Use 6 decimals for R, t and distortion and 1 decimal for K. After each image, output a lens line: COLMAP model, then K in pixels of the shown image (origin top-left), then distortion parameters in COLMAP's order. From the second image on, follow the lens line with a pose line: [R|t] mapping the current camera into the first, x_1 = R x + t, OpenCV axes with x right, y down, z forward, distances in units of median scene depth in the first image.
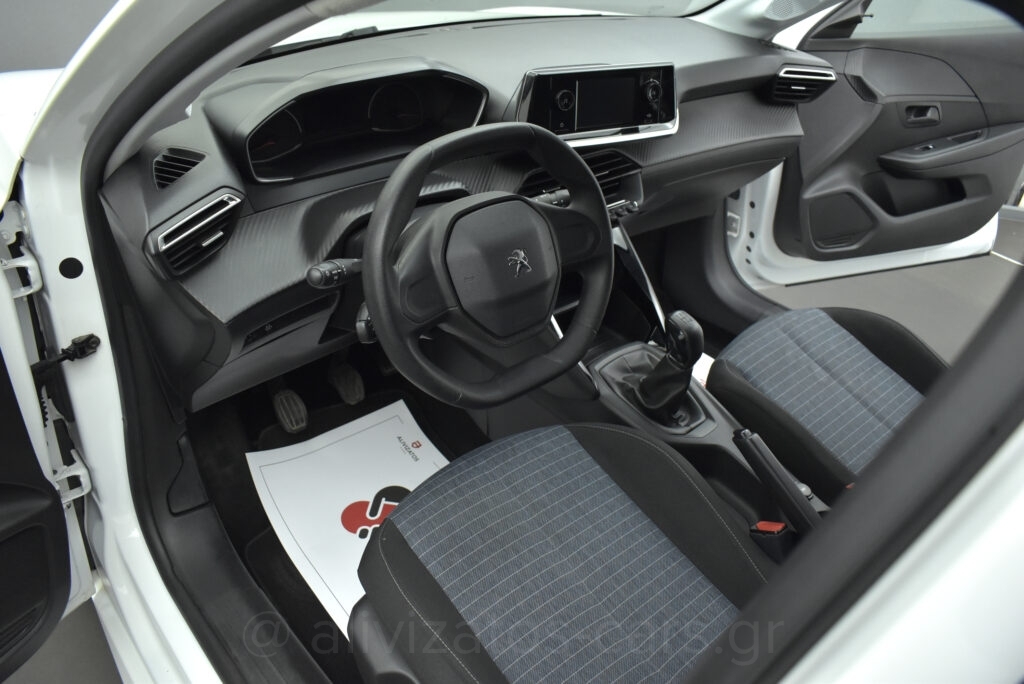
lens RADIAL K [[792.7, 0, 510.3], [0, 792.7, 346.3], [0, 0, 1]] dist [-0.078672, -0.005311]
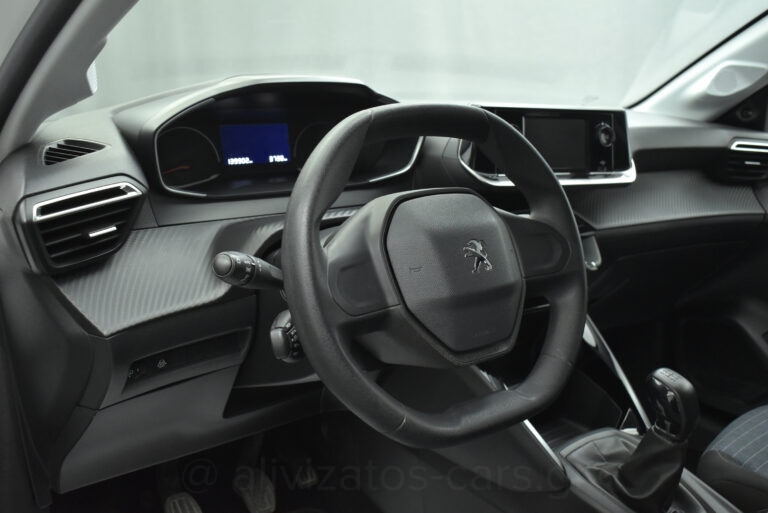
lens RADIAL K [[795.7, 0, 384.0], [0, 795.7, 256.5], [0, 0, 1]] dist [-0.049955, -0.027481]
pose [[0.998547, -0.016481, -0.051309, -0.030125], [-0.002222, 0.938686, -0.344767, 0.126400], [0.053846, 0.344380, 0.937285, 0.176780]]
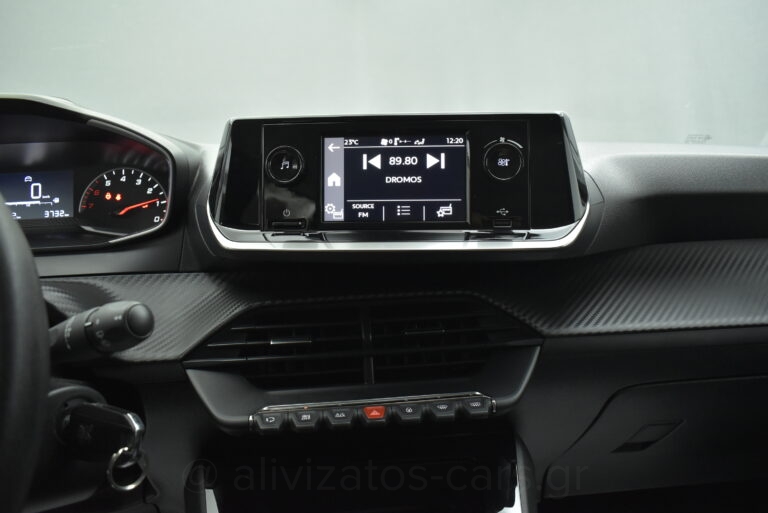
lens RADIAL K [[594.5, 0, 382.7], [0, 594.5, 259.7], [0, 0, 1]] dist [-0.078672, -0.005311]
pose [[0.827660, -0.001107, -0.561229, 0.331830], [-0.252194, 0.892616, -0.373677, -0.117728], [0.501375, 0.450816, 0.738504, 0.735699]]
